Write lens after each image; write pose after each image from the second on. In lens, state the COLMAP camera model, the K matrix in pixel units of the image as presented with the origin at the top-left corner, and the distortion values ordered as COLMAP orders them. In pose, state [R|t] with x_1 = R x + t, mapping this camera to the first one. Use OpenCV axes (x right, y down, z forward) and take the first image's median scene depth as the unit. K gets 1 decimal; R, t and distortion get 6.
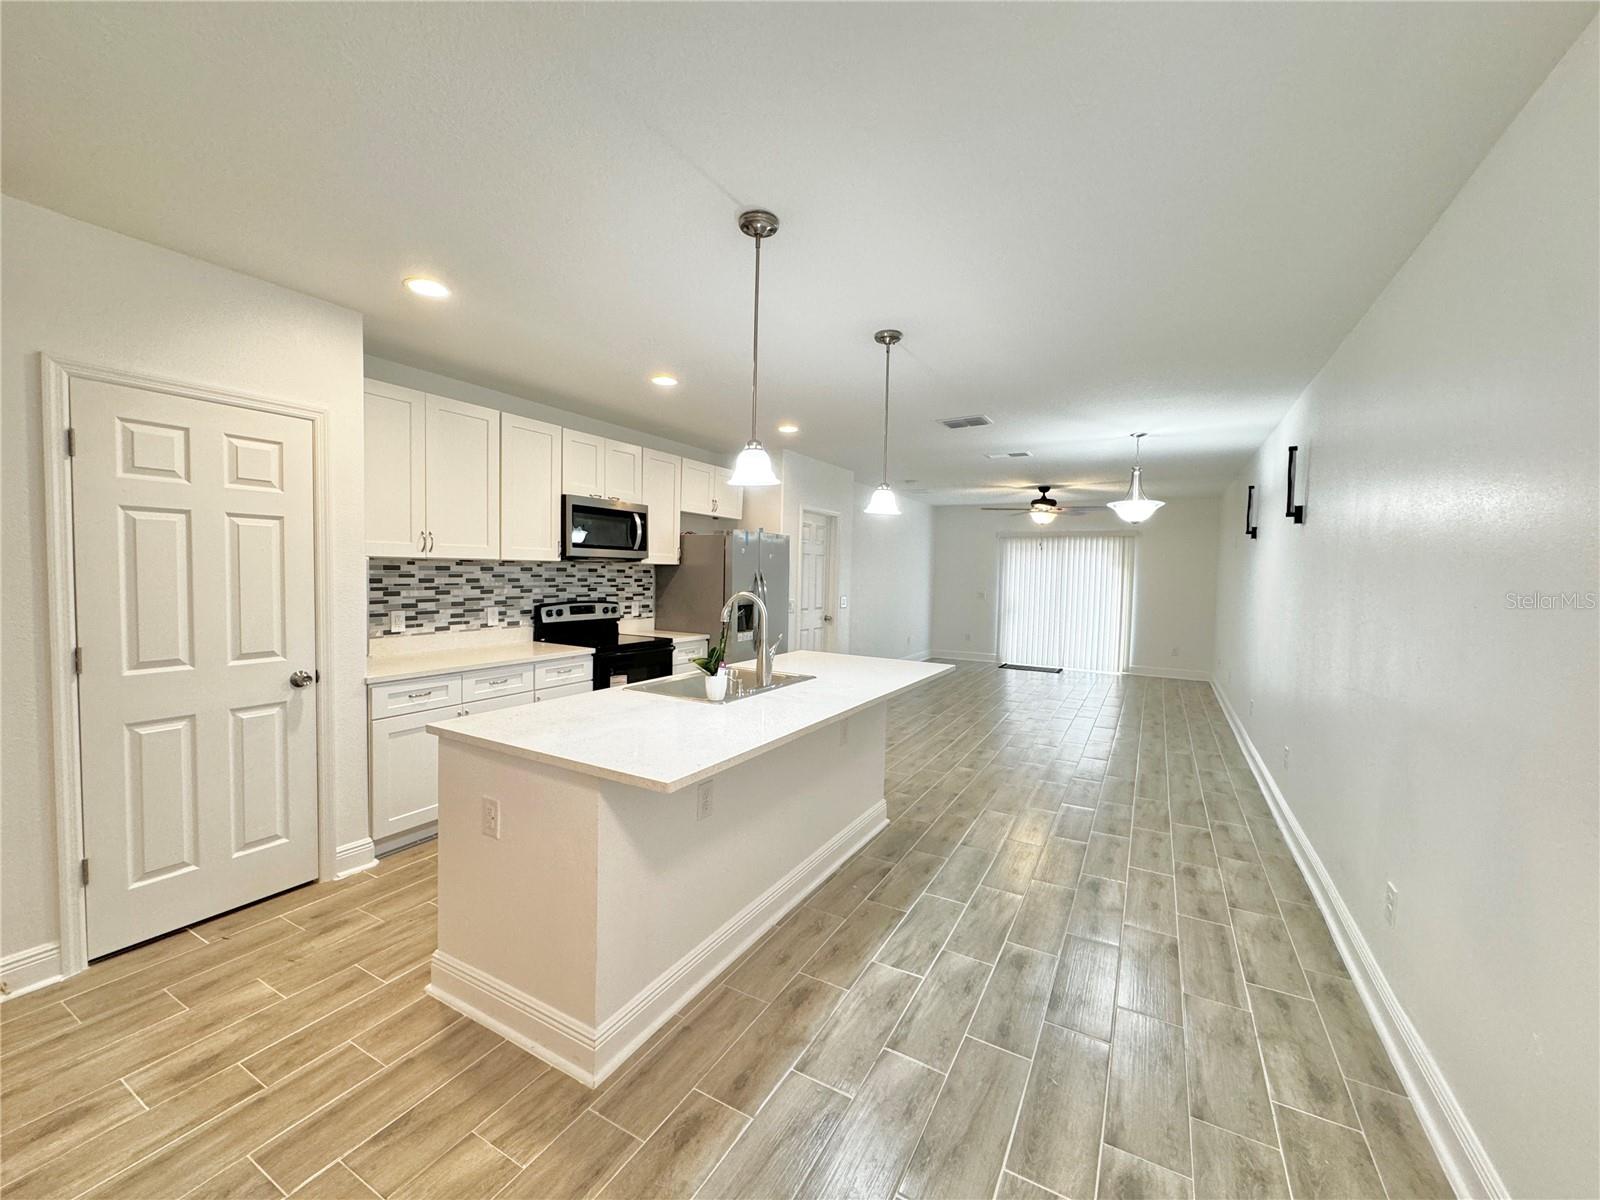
lens RADIAL K [[644.1, 0, 799.7], [0, 644.1, 596.8], [0, 0, 1]] dist [-0.001616, -0.000002]
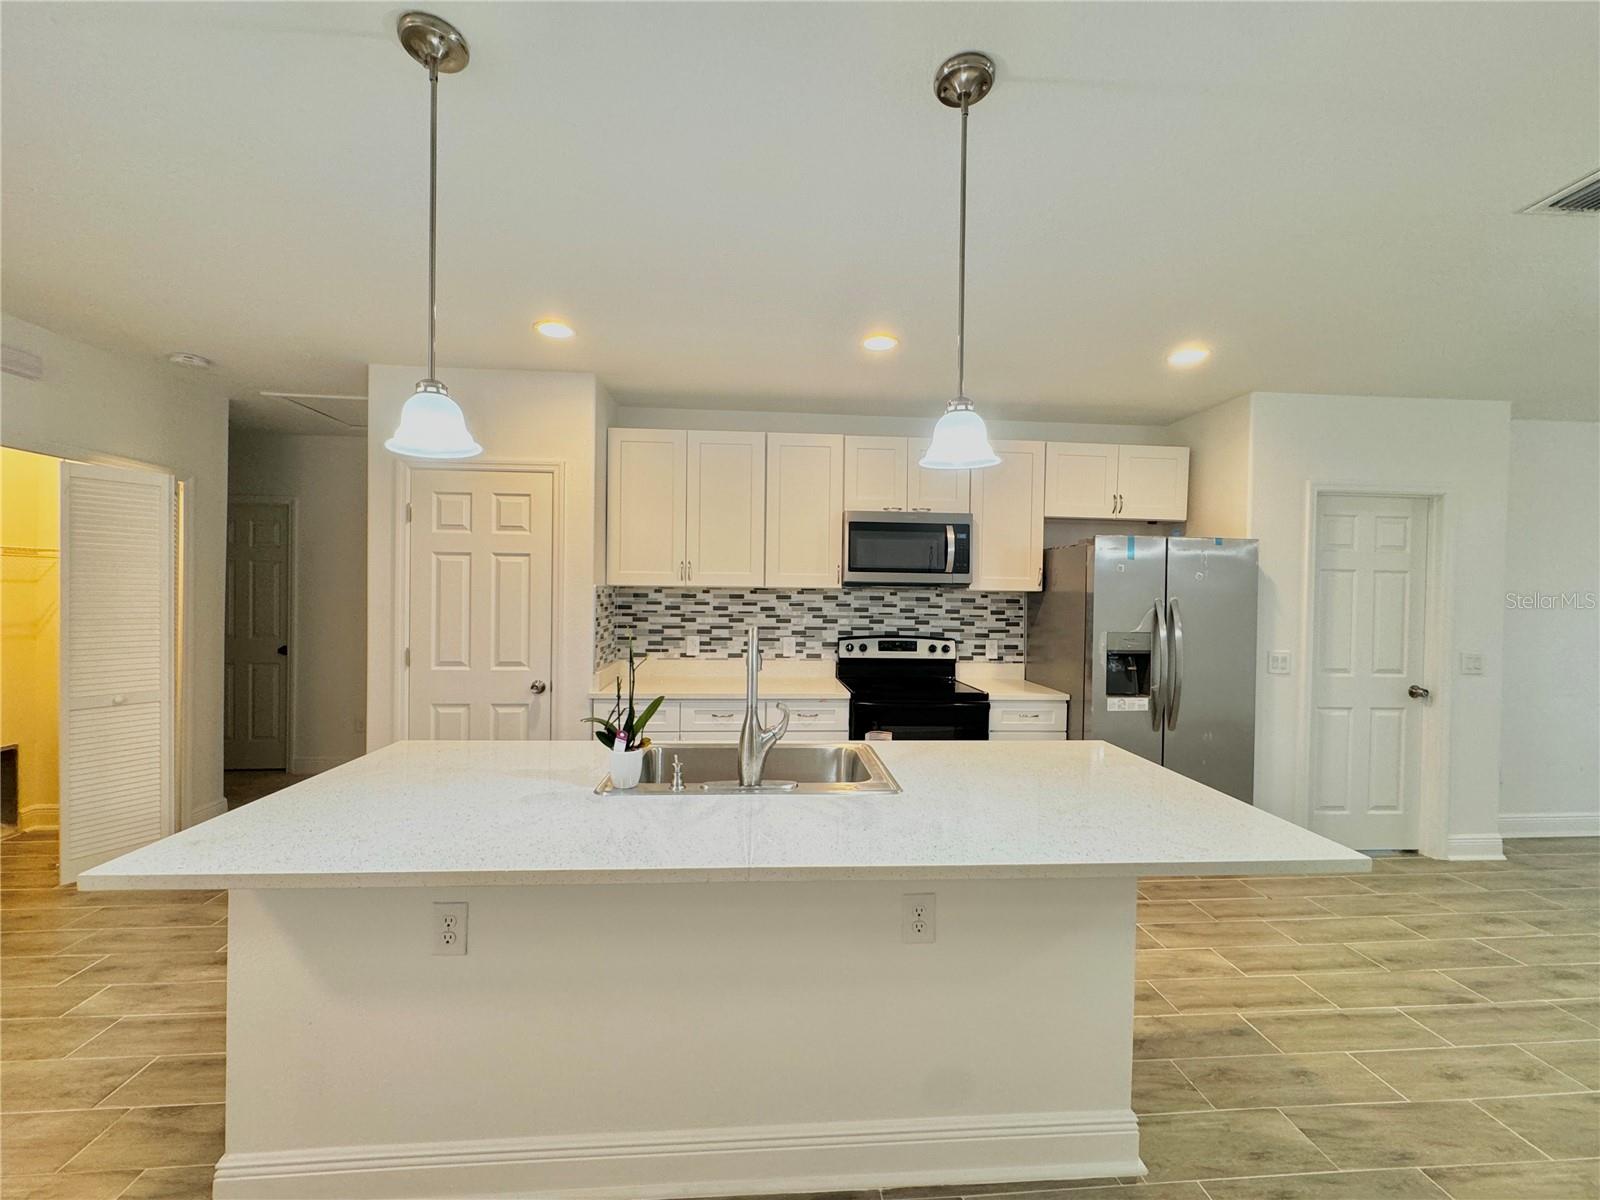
lens RADIAL K [[644.1, 0, 799.7], [0, 644.1, 596.8], [0, 0, 1]] dist [-0.001616, -0.000002]
pose [[0.551103, -0.005411, -0.834420, 0.329714], [-0.037449, 0.998811, -0.031211, -0.014527], [0.833597, 0.048448, 0.550245, 0.481677]]
